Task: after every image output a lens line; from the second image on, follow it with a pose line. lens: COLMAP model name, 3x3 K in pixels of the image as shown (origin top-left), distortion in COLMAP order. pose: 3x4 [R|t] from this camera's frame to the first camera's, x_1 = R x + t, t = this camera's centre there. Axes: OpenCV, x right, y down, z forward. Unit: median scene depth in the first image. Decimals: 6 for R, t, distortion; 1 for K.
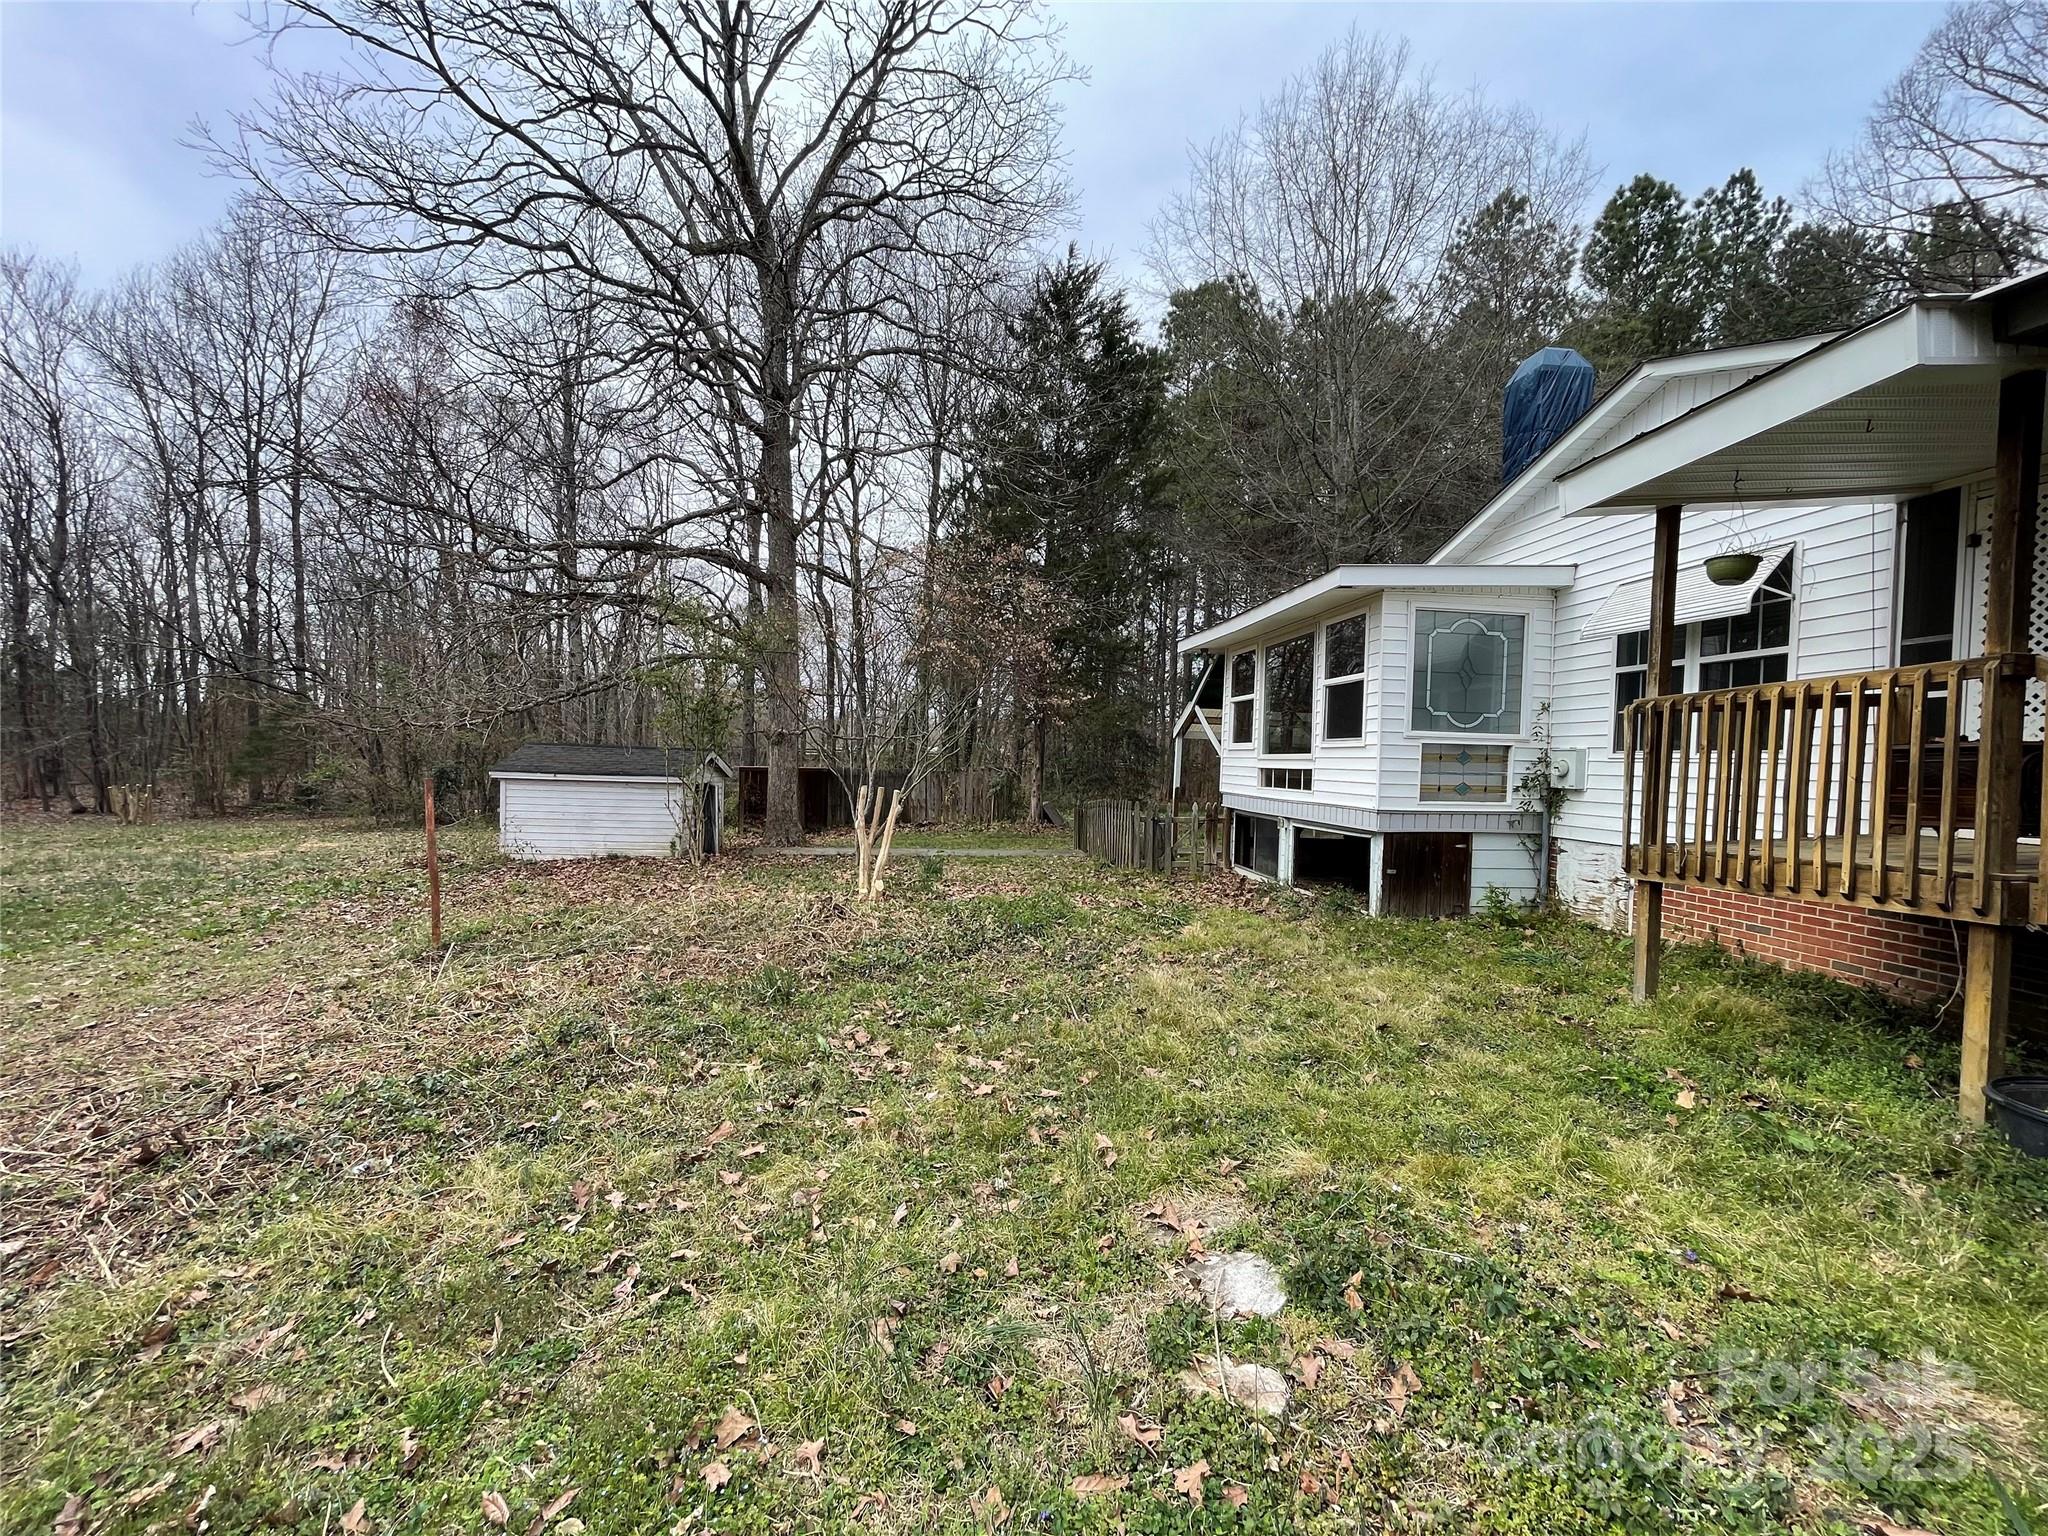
lens RADIAL K [[826.4, 0, 1018.7], [0, 826.4, 779.0], [0, 0, 1]] dist [0.001486, -0.000750]
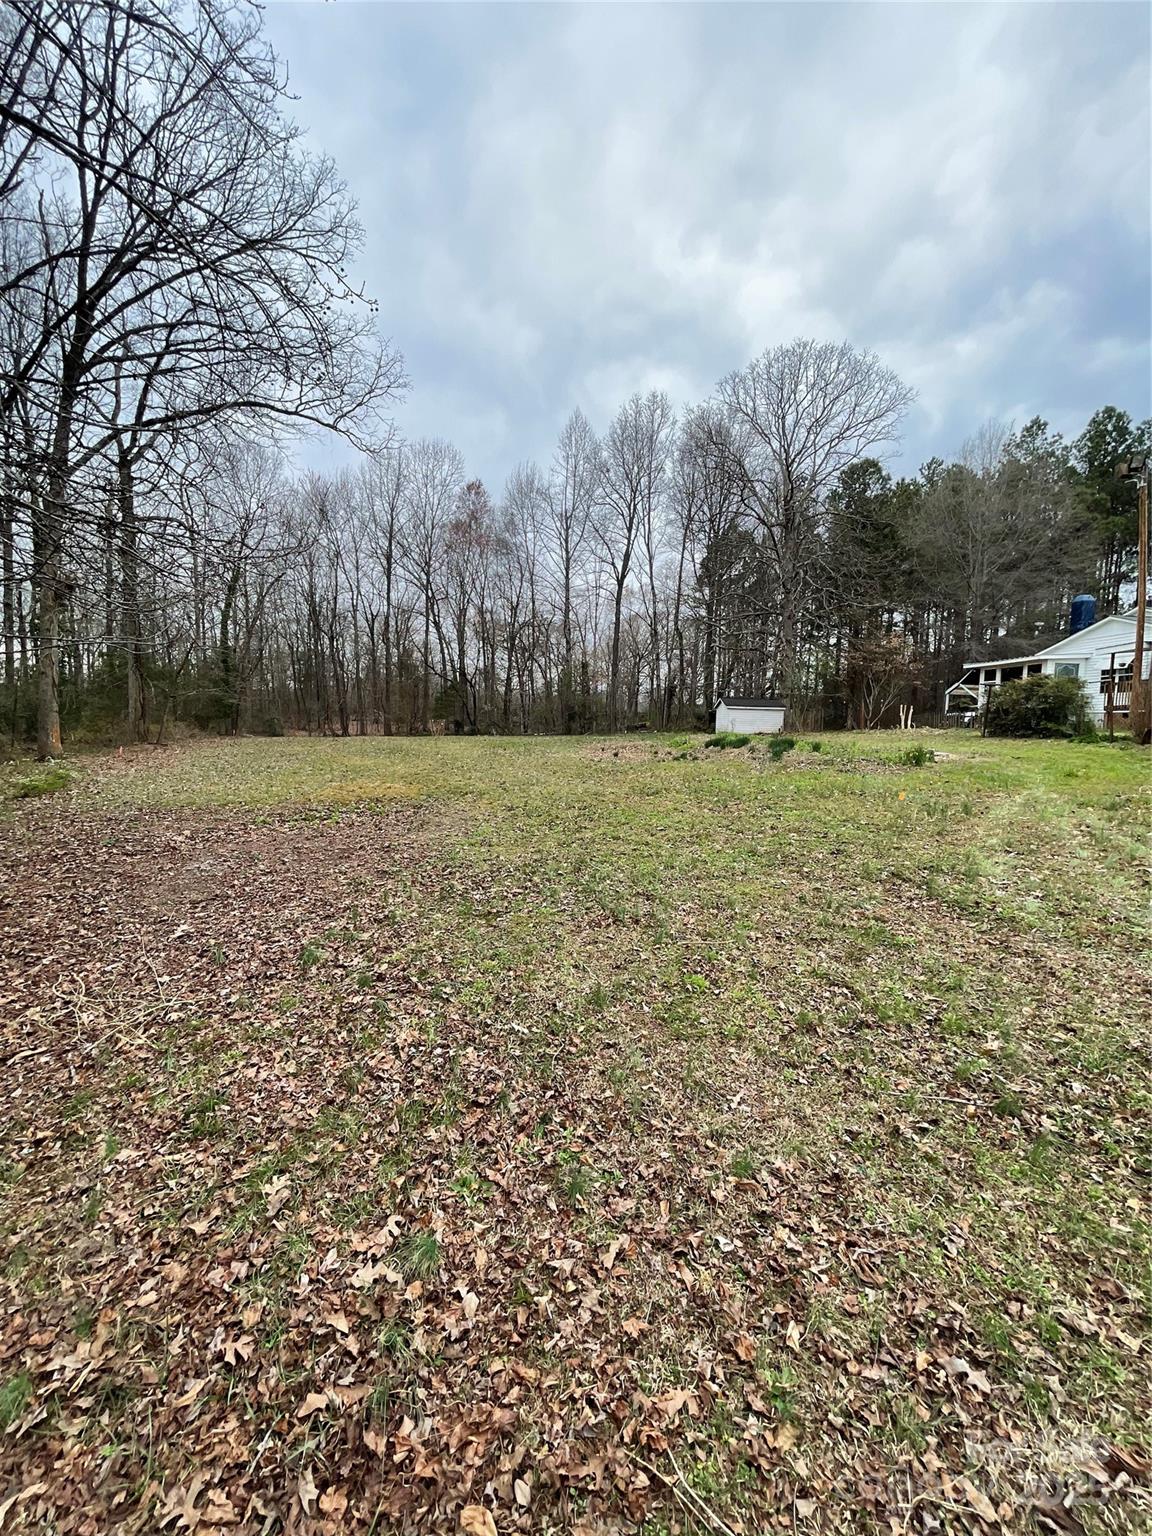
lens RADIAL K [[619.8, 0, 573.3], [0, 619.8, 765.7], [0, 0, 1]] dist [0.001486, -0.000750]
pose [[0.998901, -0.002713, -0.046783, -1.769724], [0.005047, 0.998744, 0.049853, 0.153384], [0.046589, -0.050035, 0.997660, -2.250889]]
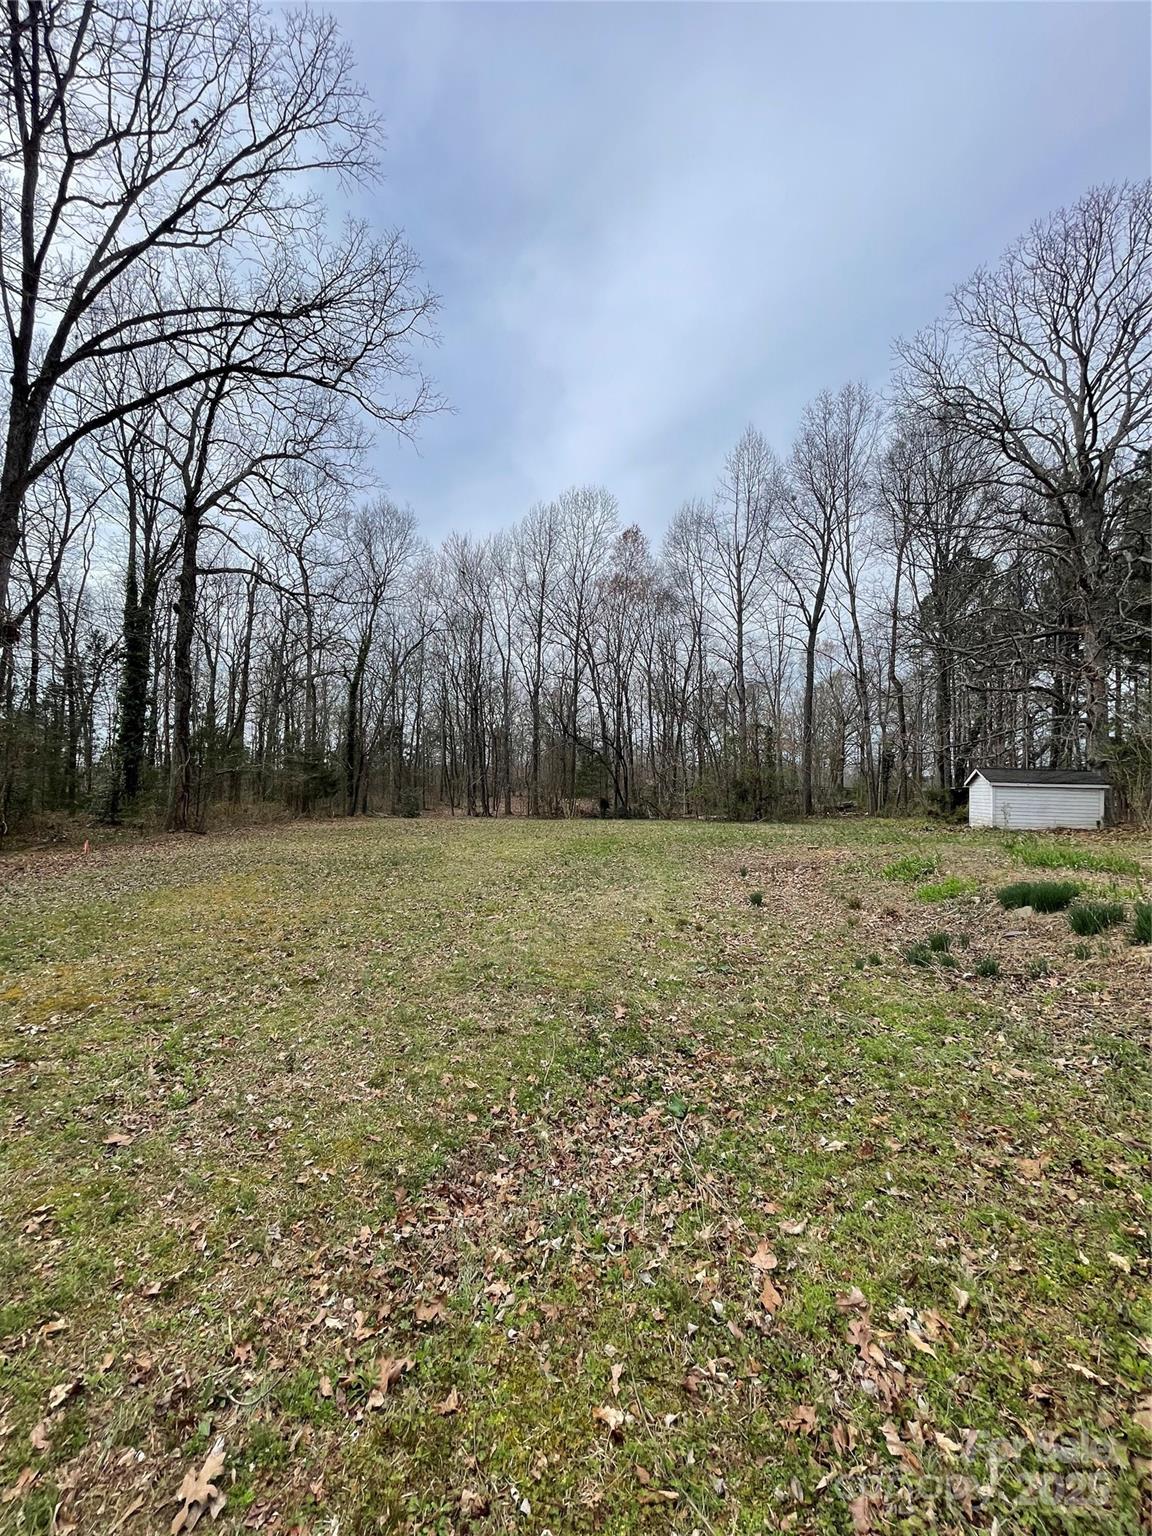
lens RADIAL K [[619.8, 0, 571.3], [0, 619.8, 761.9], [0, 0, 1]] dist [0.001486, -0.000750]
pose [[0.934650, -0.024287, -0.354740, -1.643102], [-0.002886, 0.997114, -0.075869, 0.090779], [0.355559, 0.071934, 0.931882, -1.082737]]
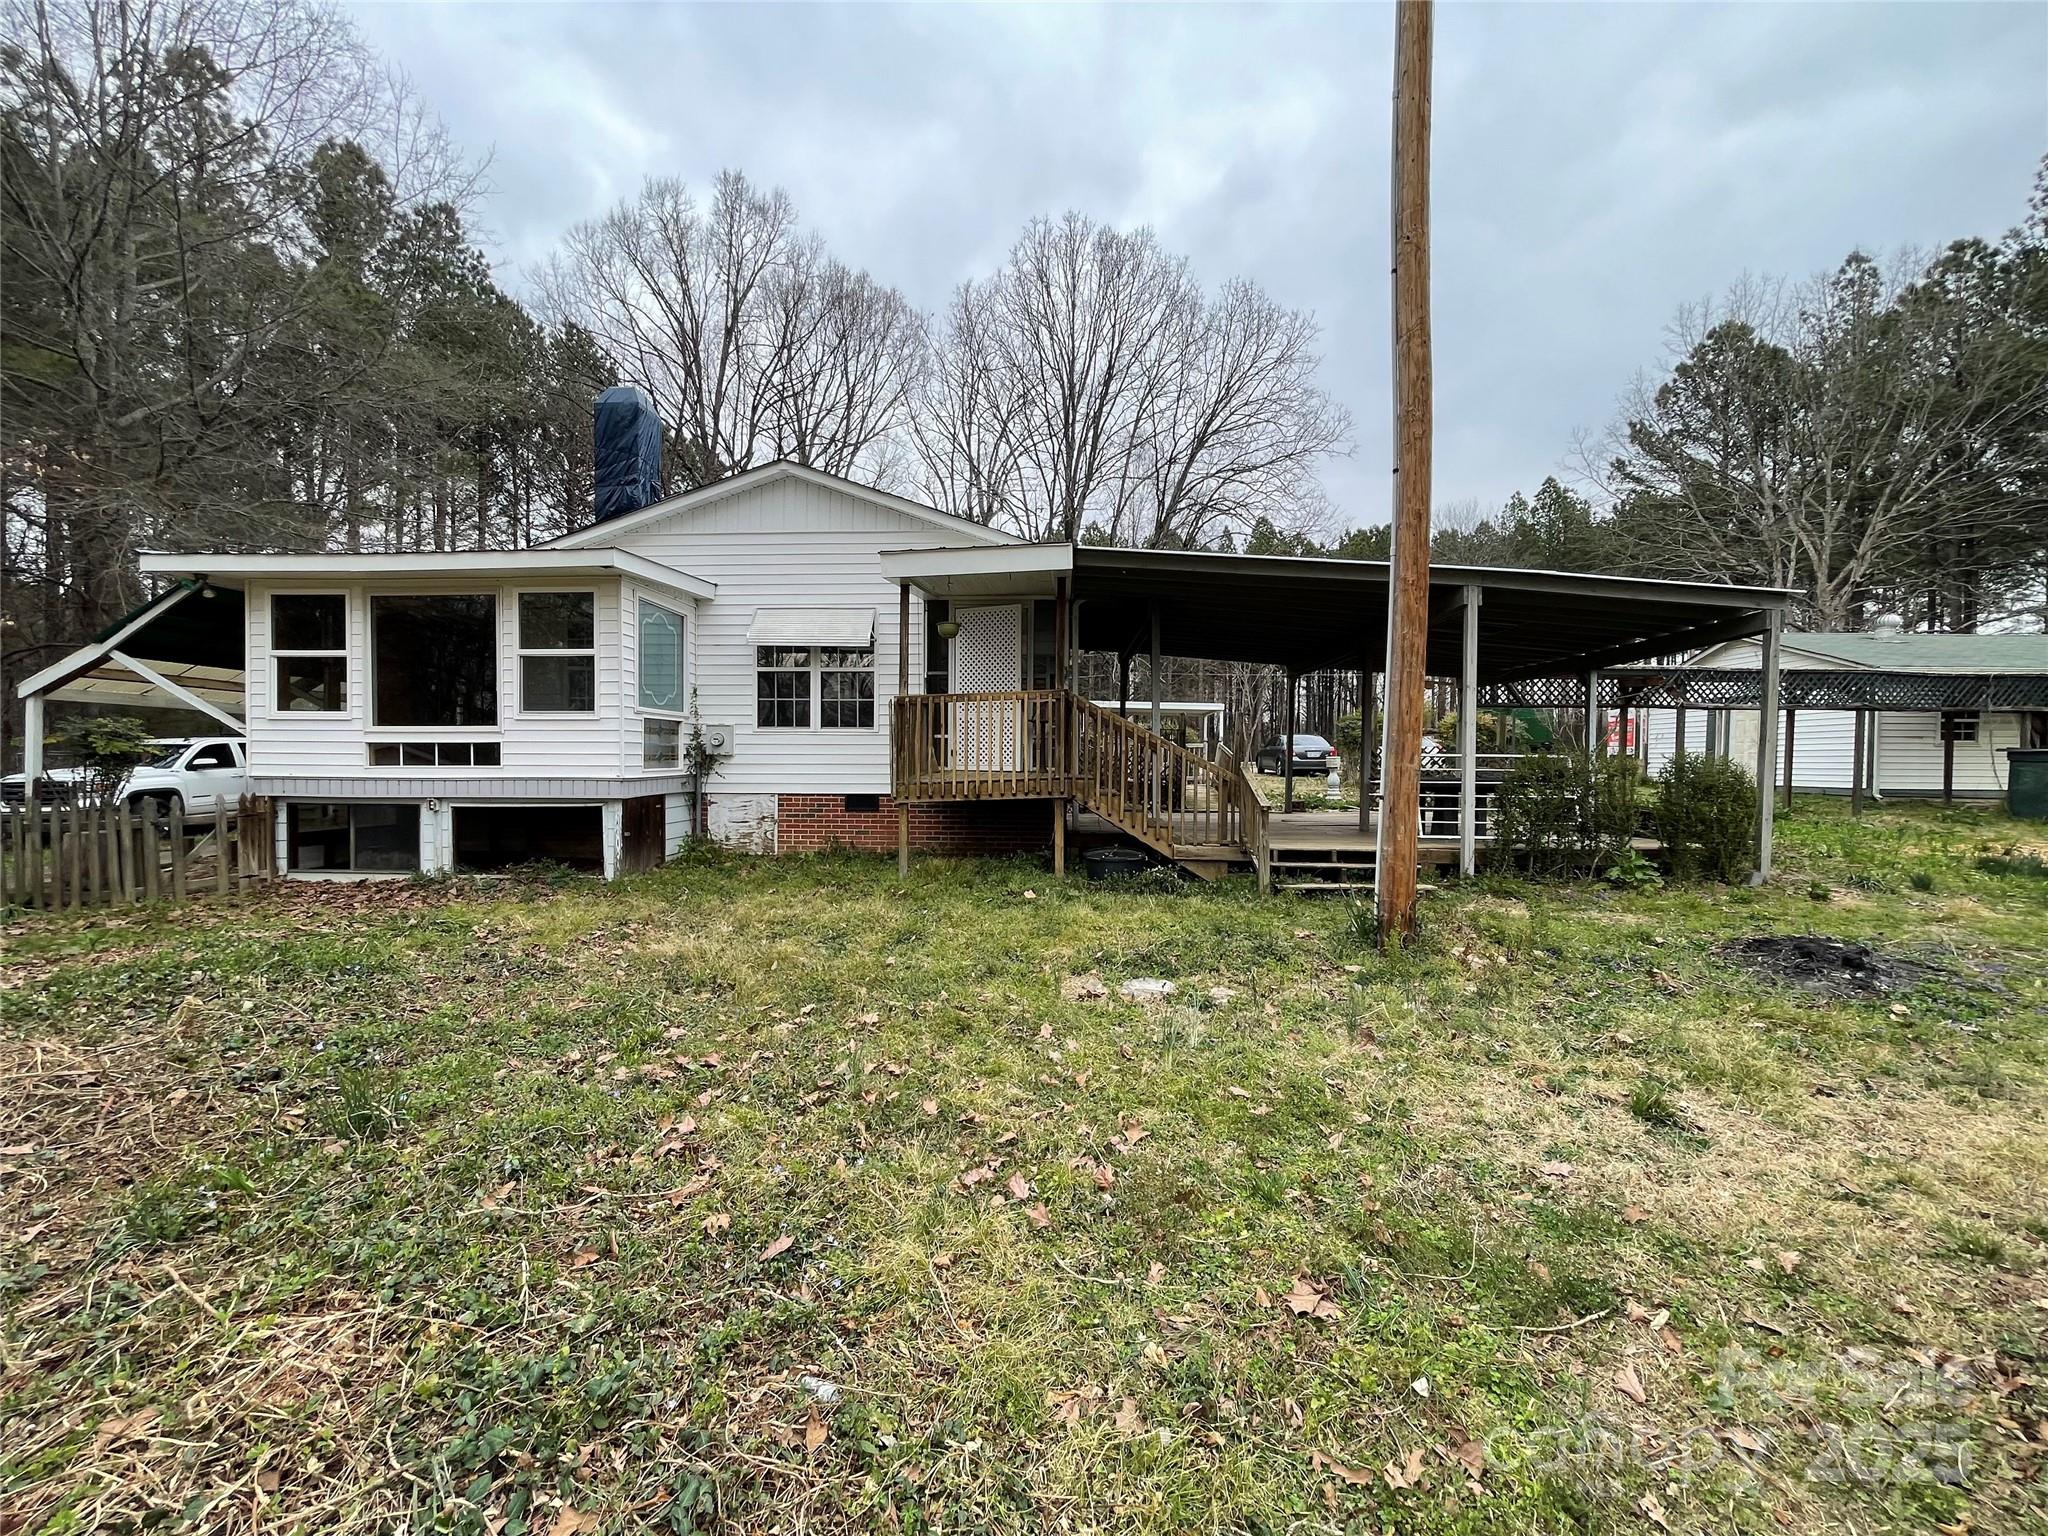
lens RADIAL K [[826.4, 0, 1025.1], [0, 826.4, 772.0], [0, 0, 1]] dist [0.001486, -0.000750]
pose [[0.161579, -0.044379, 0.985861, -0.481753], [0.025680, 0.998839, 0.040754, -0.001537], [-0.986526, 0.018732, 0.162531, 0.263101]]
